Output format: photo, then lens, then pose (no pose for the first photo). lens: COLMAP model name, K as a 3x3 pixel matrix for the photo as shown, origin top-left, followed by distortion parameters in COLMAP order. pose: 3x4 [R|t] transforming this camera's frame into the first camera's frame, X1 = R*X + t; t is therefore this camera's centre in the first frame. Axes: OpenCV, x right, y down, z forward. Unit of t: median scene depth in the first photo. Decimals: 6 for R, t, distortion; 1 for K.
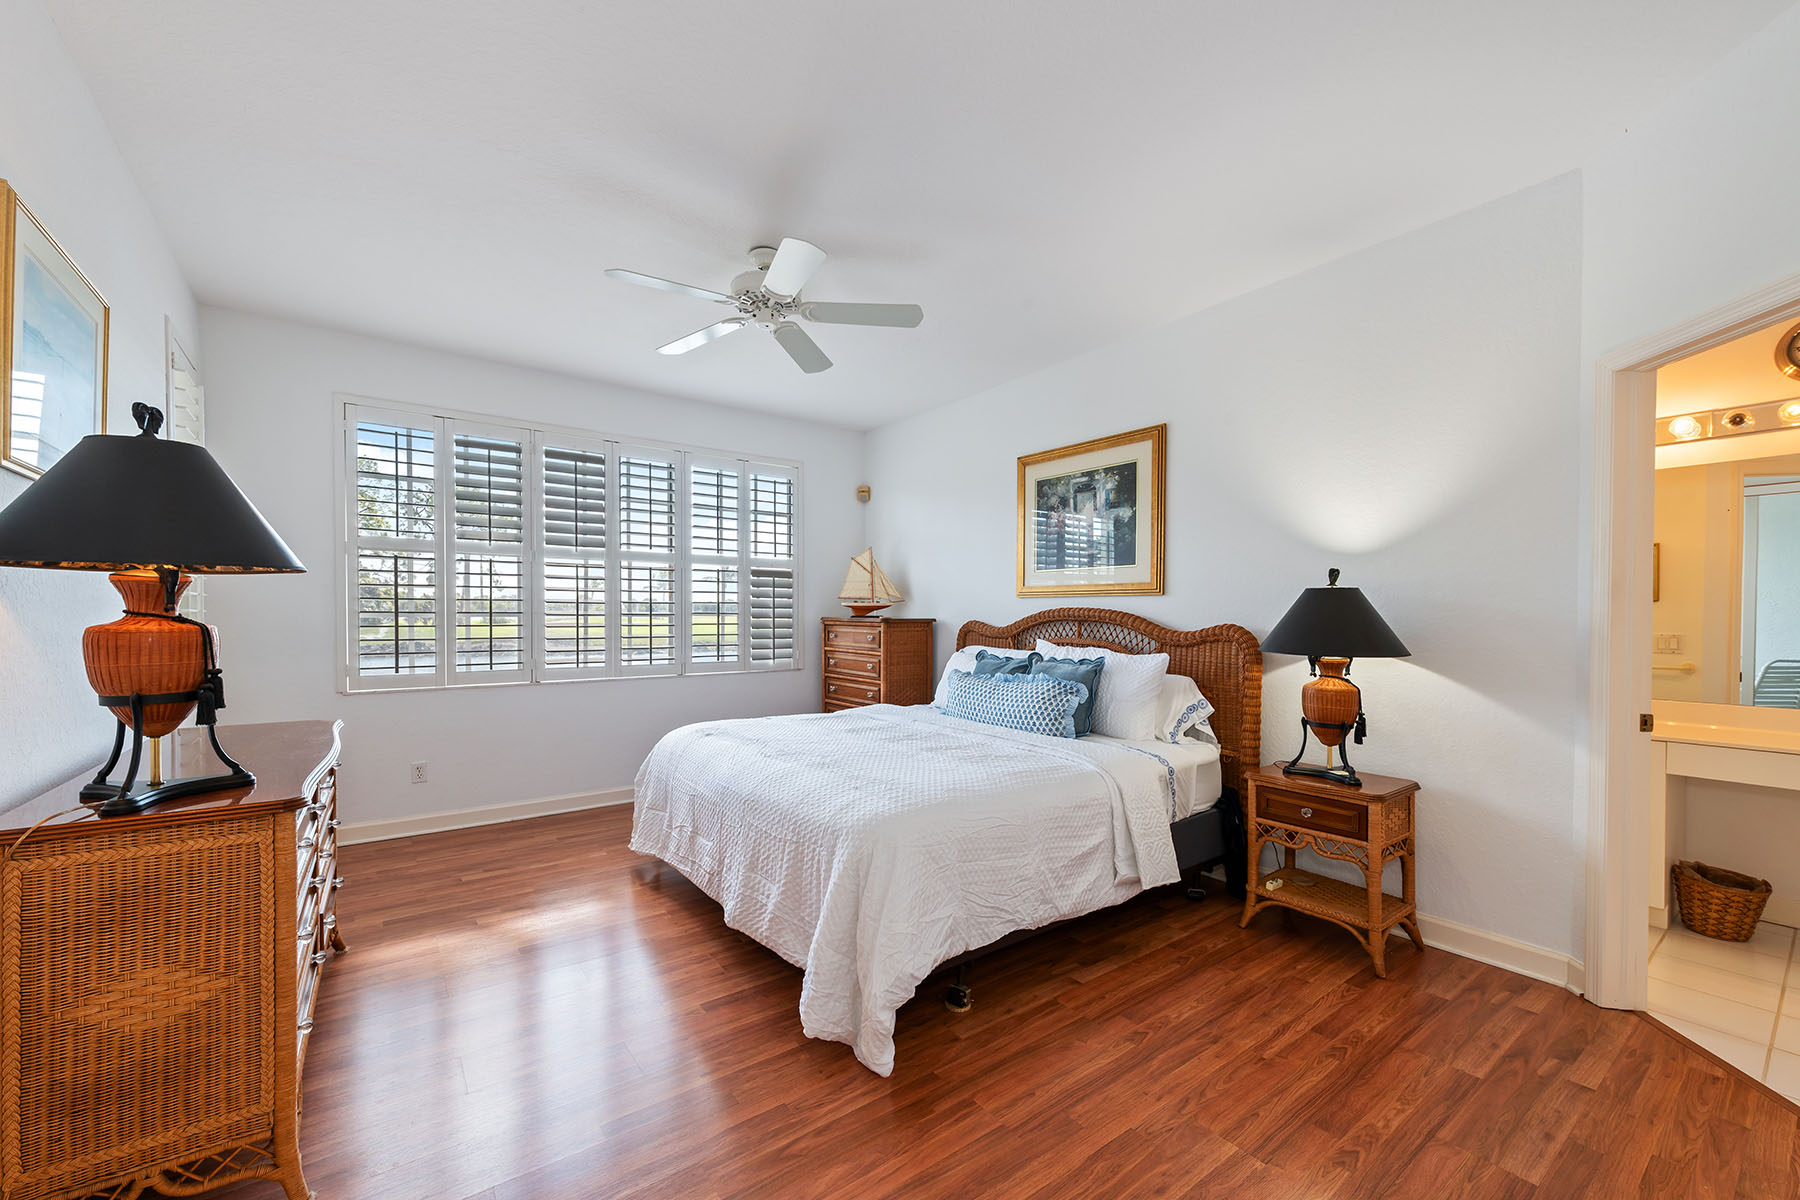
lens RADIAL K [[716.9, 0, 894.0], [0, 716.9, 616.5], [0, 0, 1]] dist [0.001029, 0.000111]
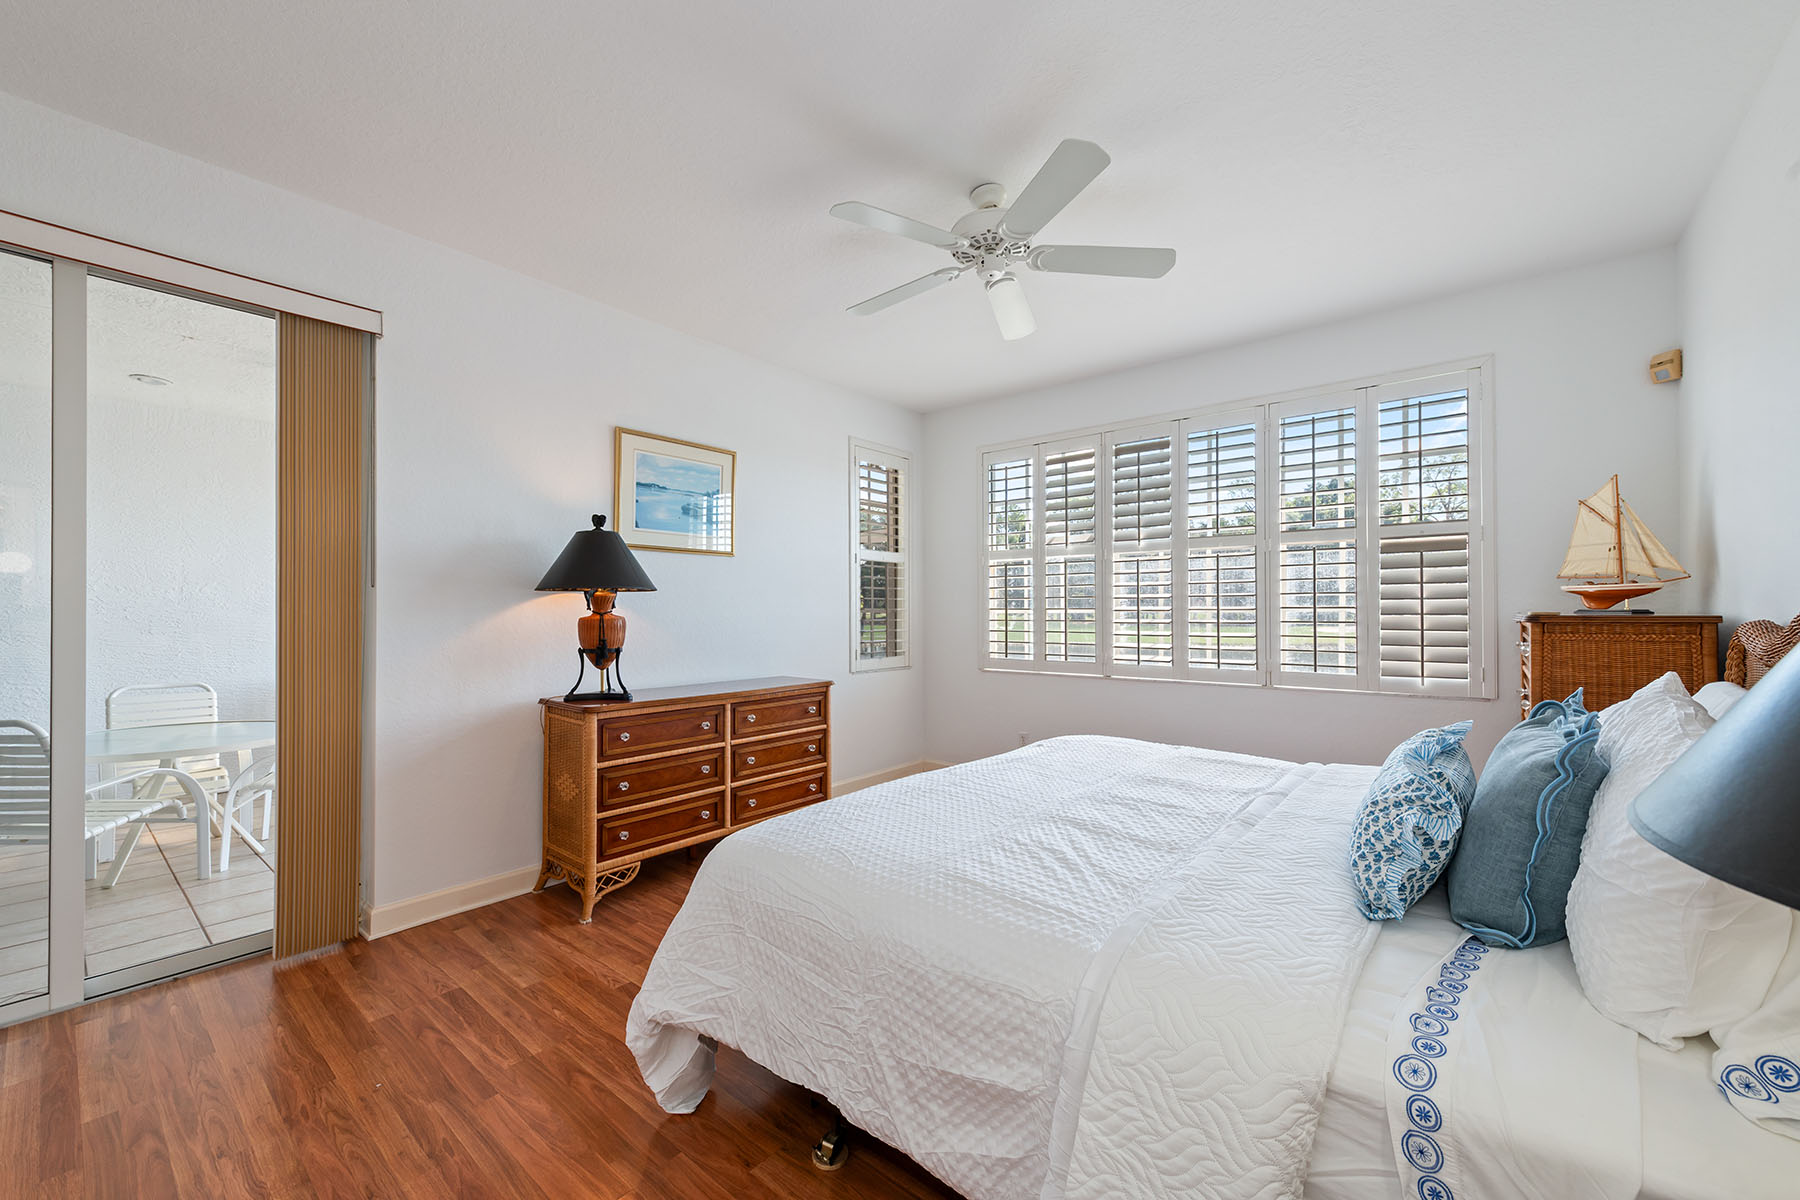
lens RADIAL K [[721.0, 0, 900.0], [0, 721.0, 600.0], [0, 0, 1]] dist [0.000511, -0.000006]
pose [[0.226600, -0.016691, -0.973845, 0.365491], [0.001909, 0.999859, -0.016692, -0.000472], [0.973986, 0.001923, 0.226600, 0.405599]]
